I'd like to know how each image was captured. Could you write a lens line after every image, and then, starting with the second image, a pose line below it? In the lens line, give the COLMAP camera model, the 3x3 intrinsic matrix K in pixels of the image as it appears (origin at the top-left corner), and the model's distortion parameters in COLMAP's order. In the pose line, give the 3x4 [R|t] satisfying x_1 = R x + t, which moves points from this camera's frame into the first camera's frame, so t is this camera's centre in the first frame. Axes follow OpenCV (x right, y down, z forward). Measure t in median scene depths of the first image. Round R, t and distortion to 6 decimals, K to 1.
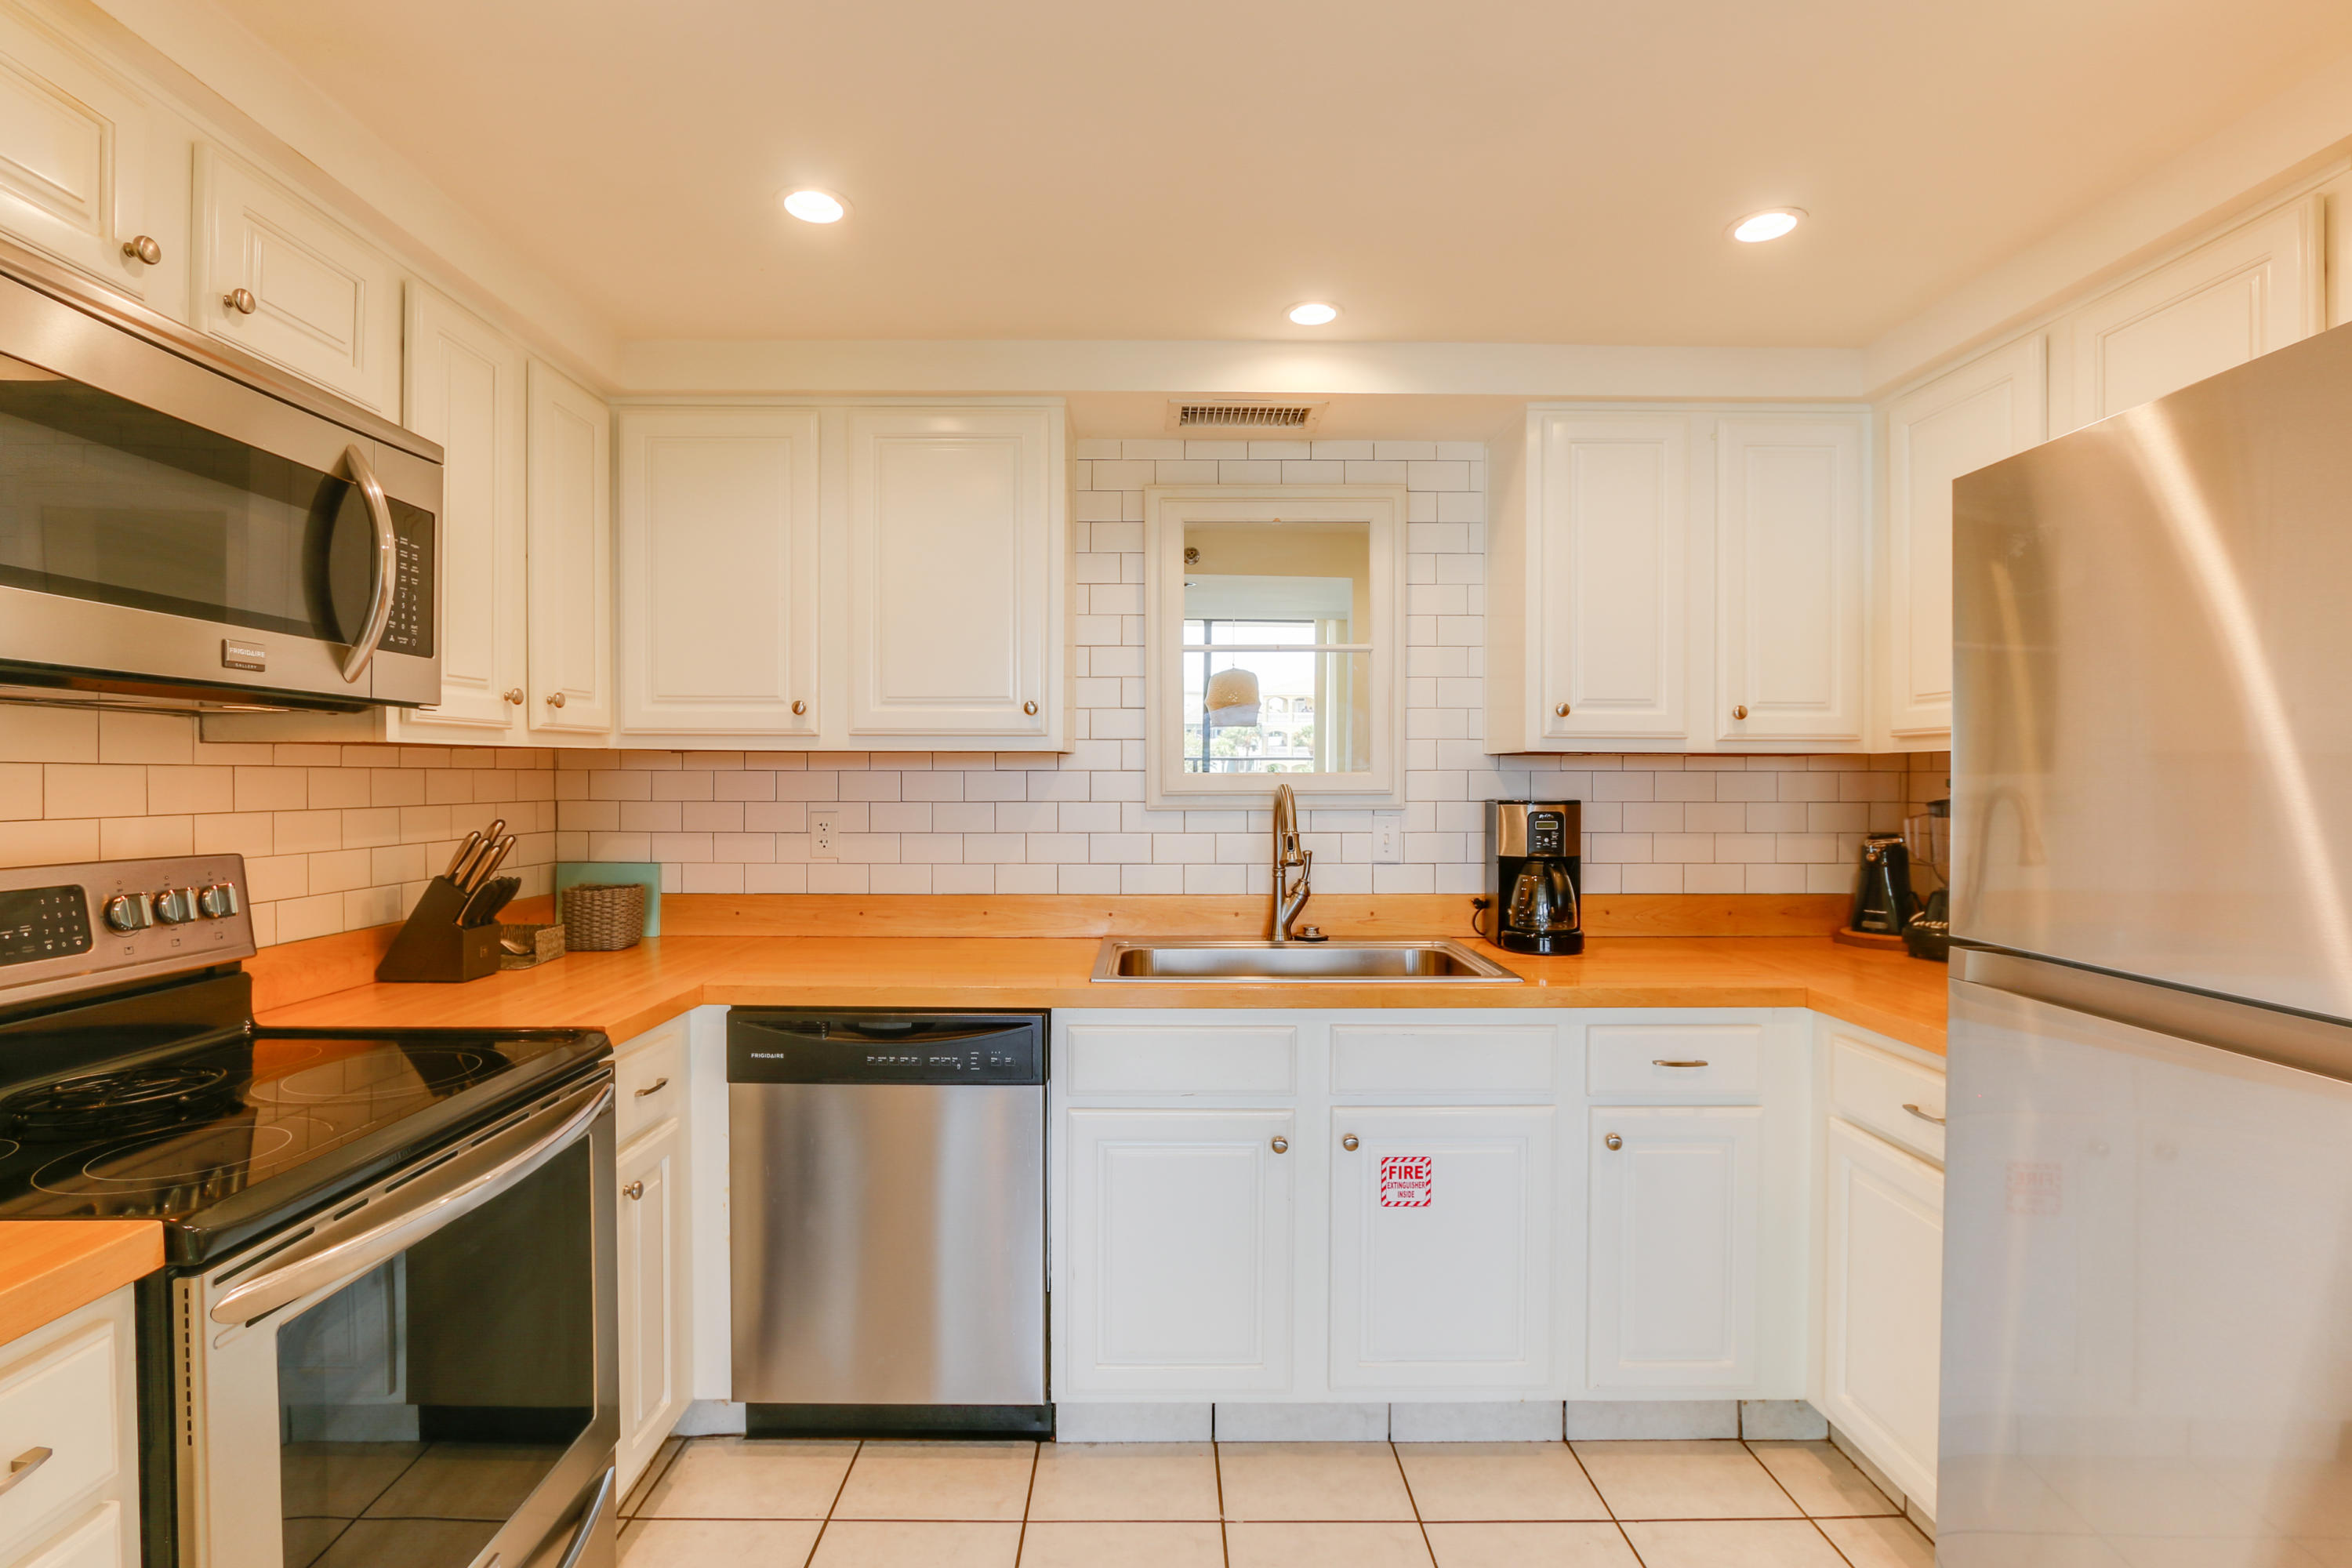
lens RADIAL K [[1088.8, 0, 1163.0], [0, 1088.8, 782.1], [0, 0, 1]] dist [-0.018574, 0.002832]
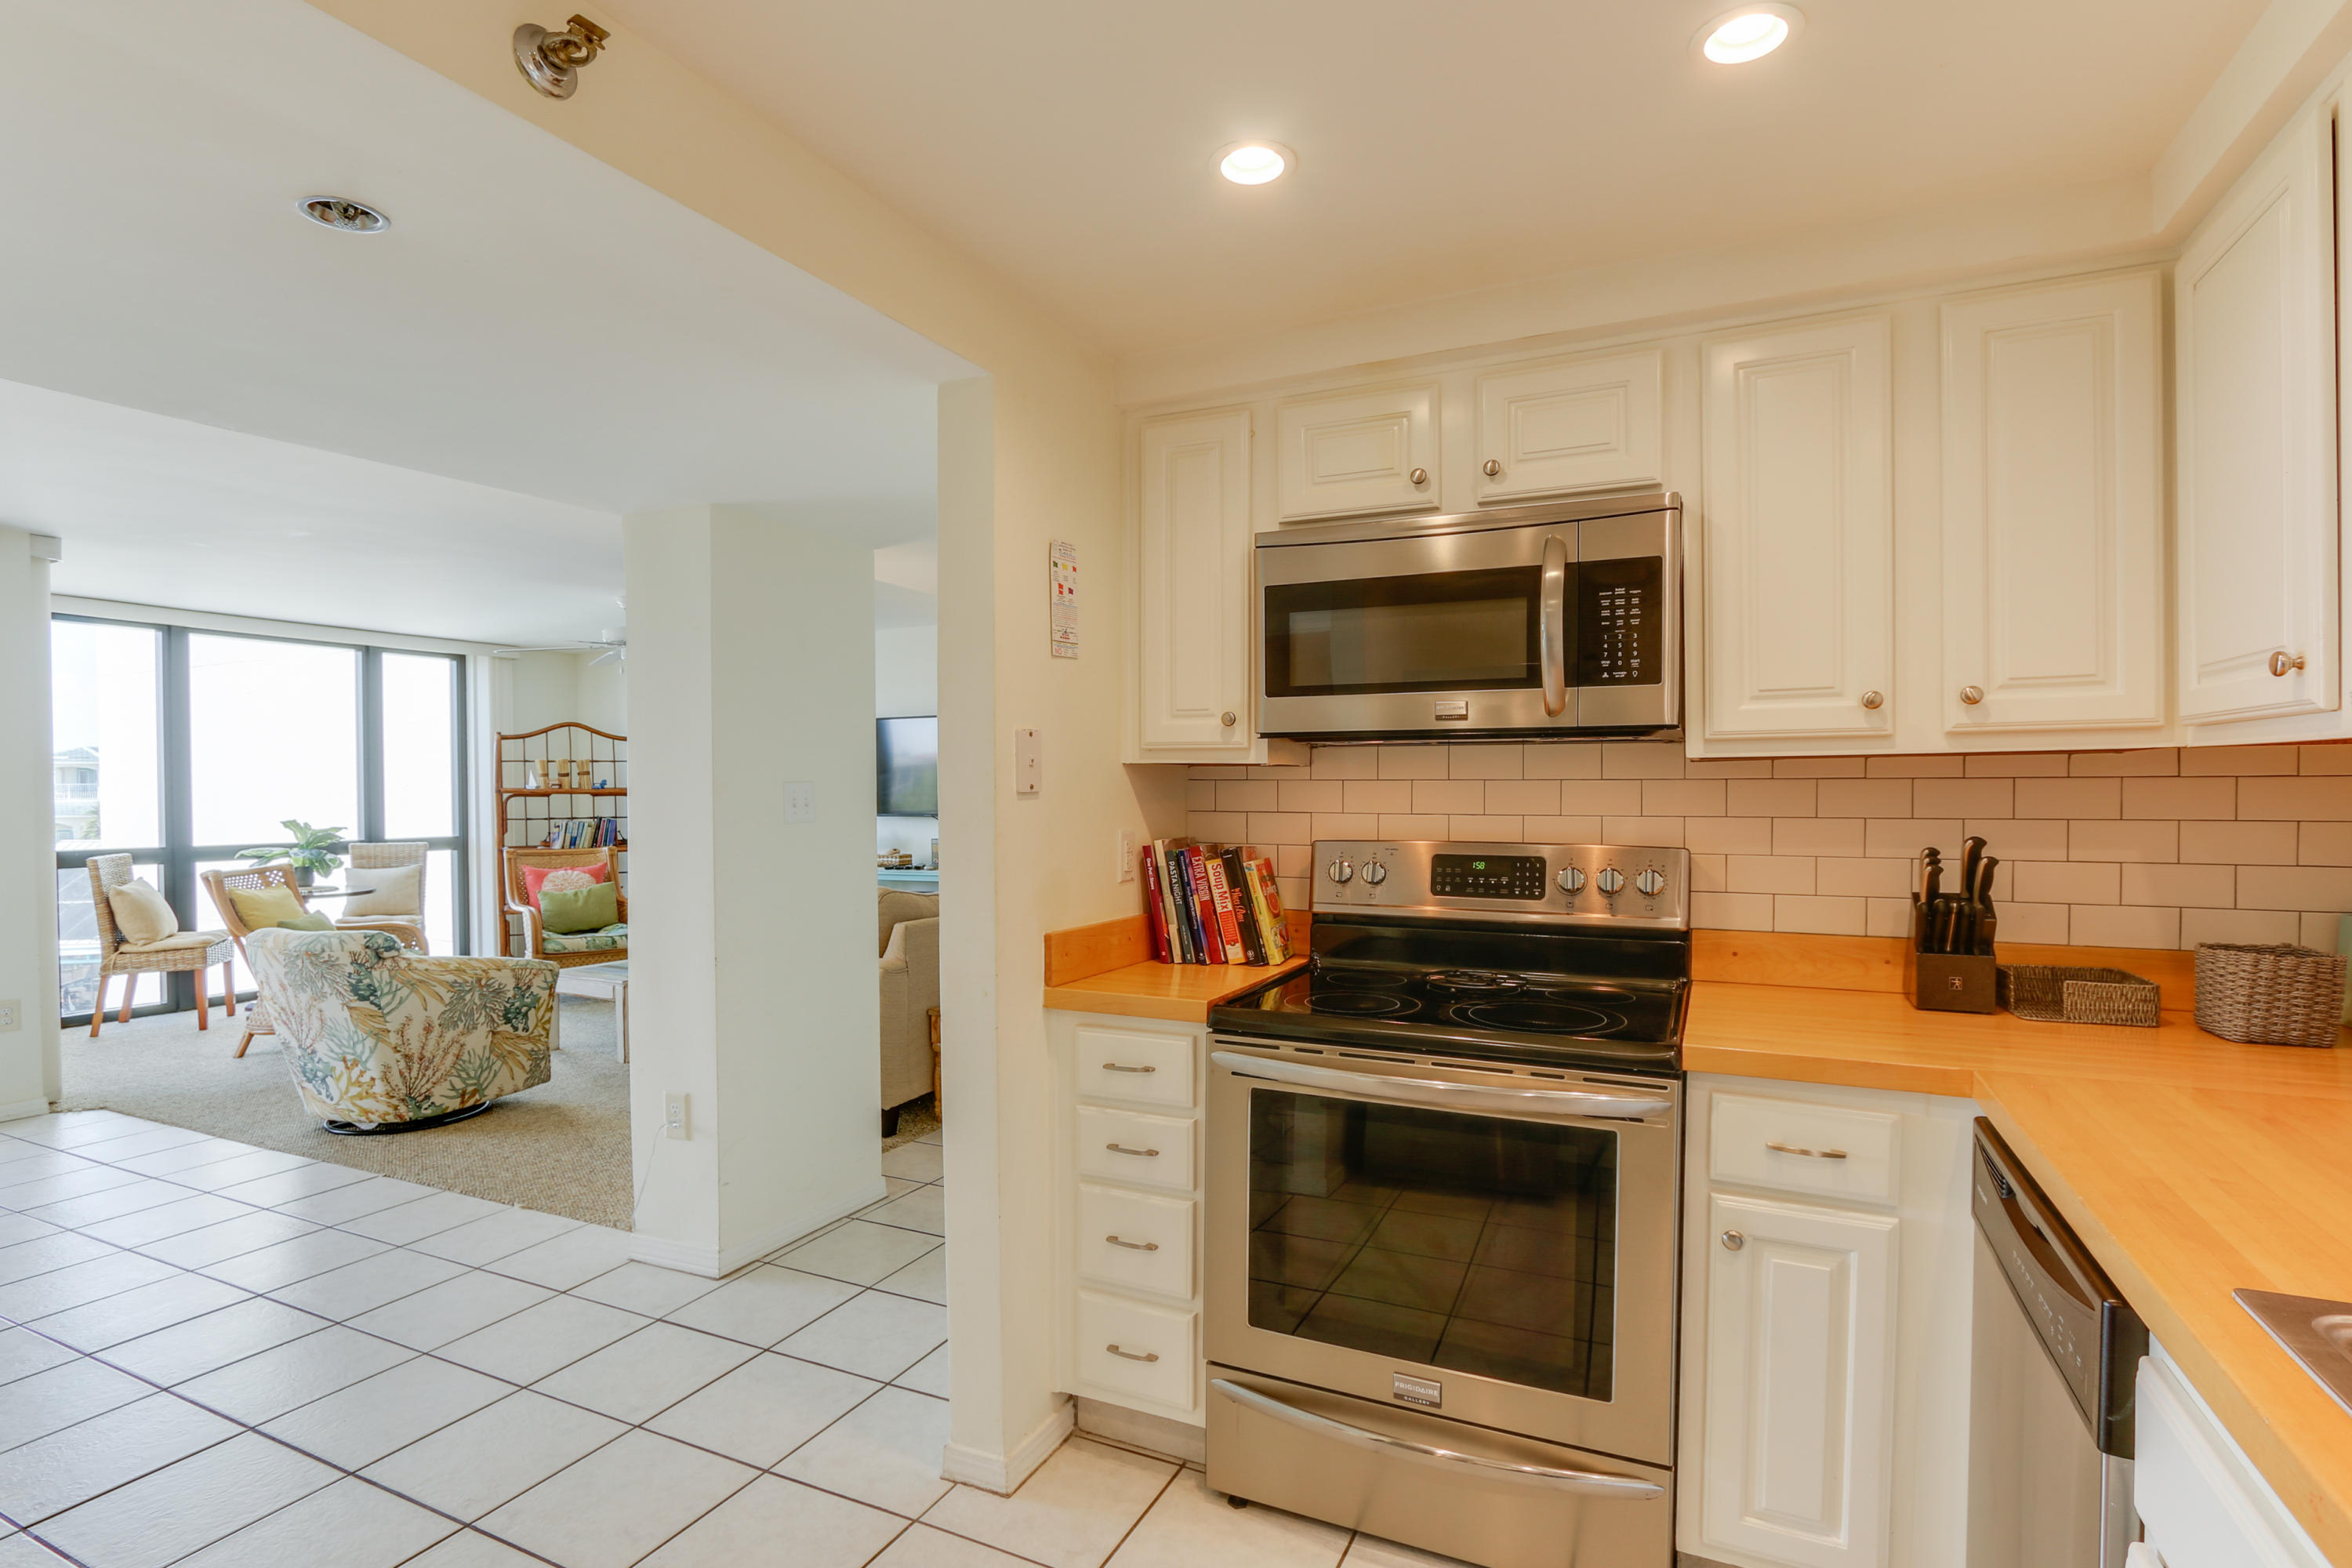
lens RADIAL K [[1145.5, 0, 1260.9], [0, 1145.5, 820.7], [0, 0, 1]] dist [-0.021740, 0.002339]
pose [[-0.394143, 0.029384, -0.918579, 0.399064], [-0.000228, 0.999486, 0.032070, -0.006662], [0.919049, 0.012850, -0.393934, 0.733045]]
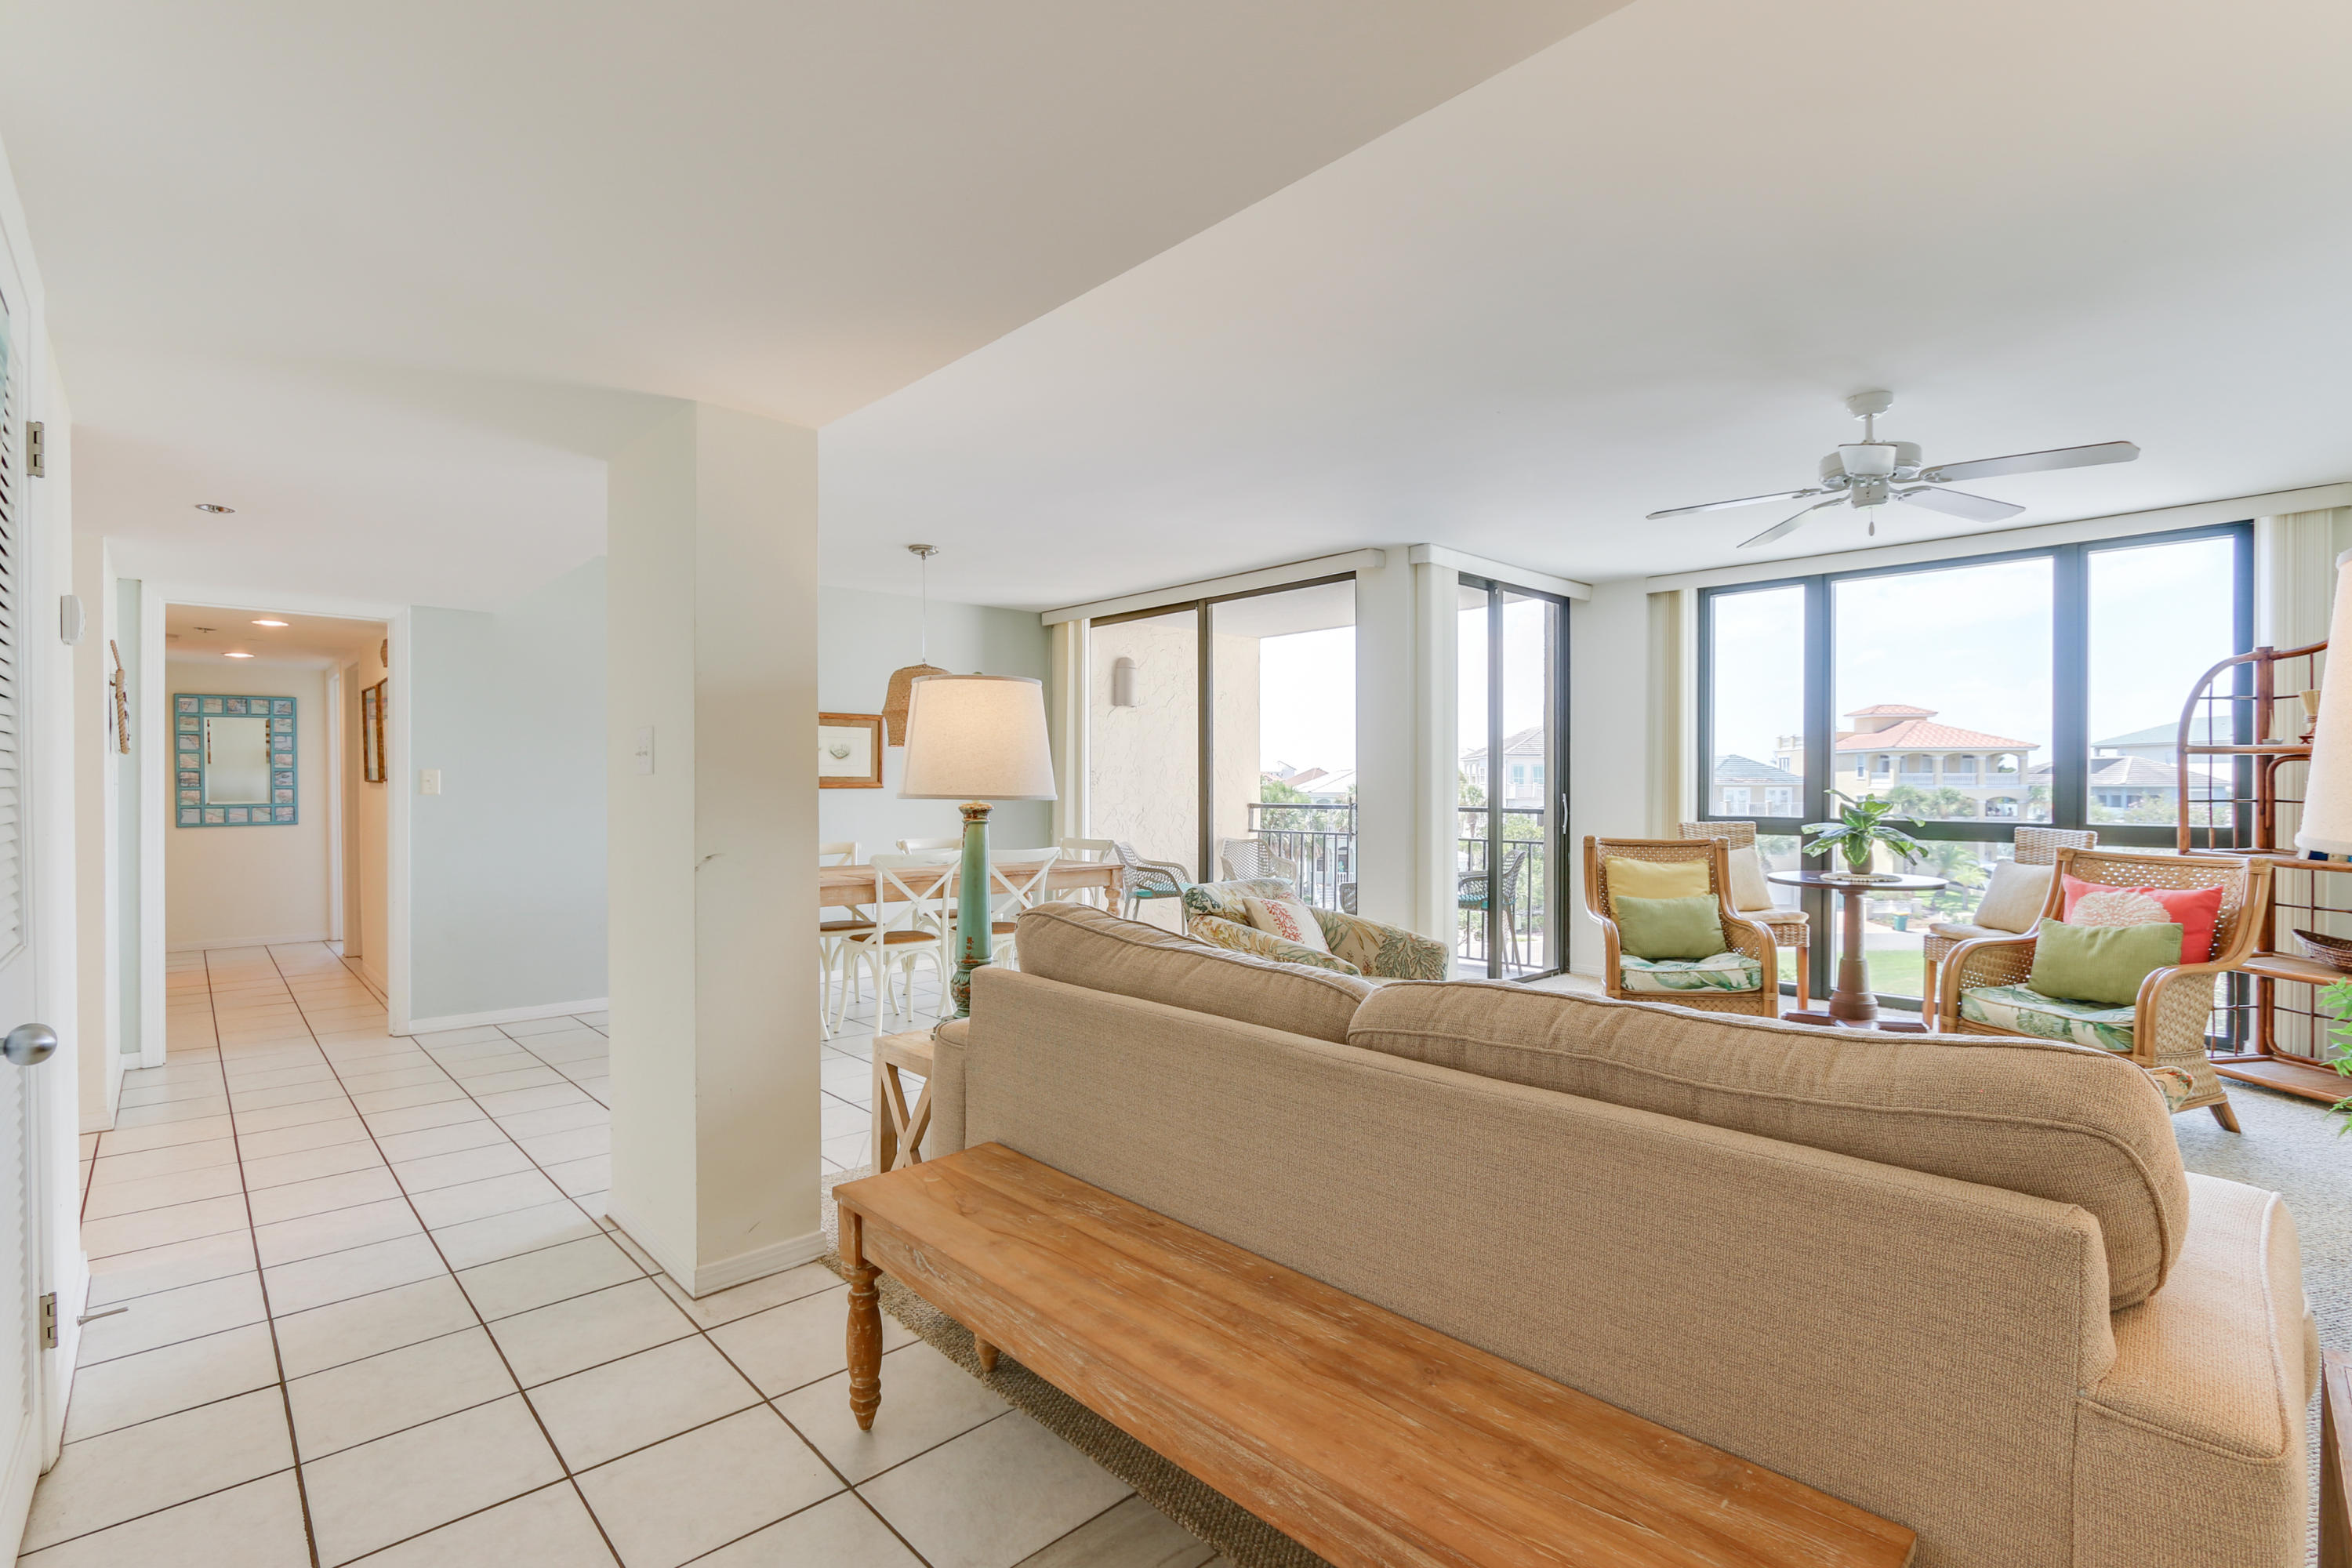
lens RADIAL K [[1088.8, 0, 1169.6], [0, 1088.8, 796.5], [0, 0, 1]] dist [-0.018574, 0.002832]
pose [[-0.679251, -0.008390, 0.733858, -1.701861], [0.004574, 0.999867, 0.015665, 0.047410], [-0.733892, 0.013997, -0.679122, -0.006643]]
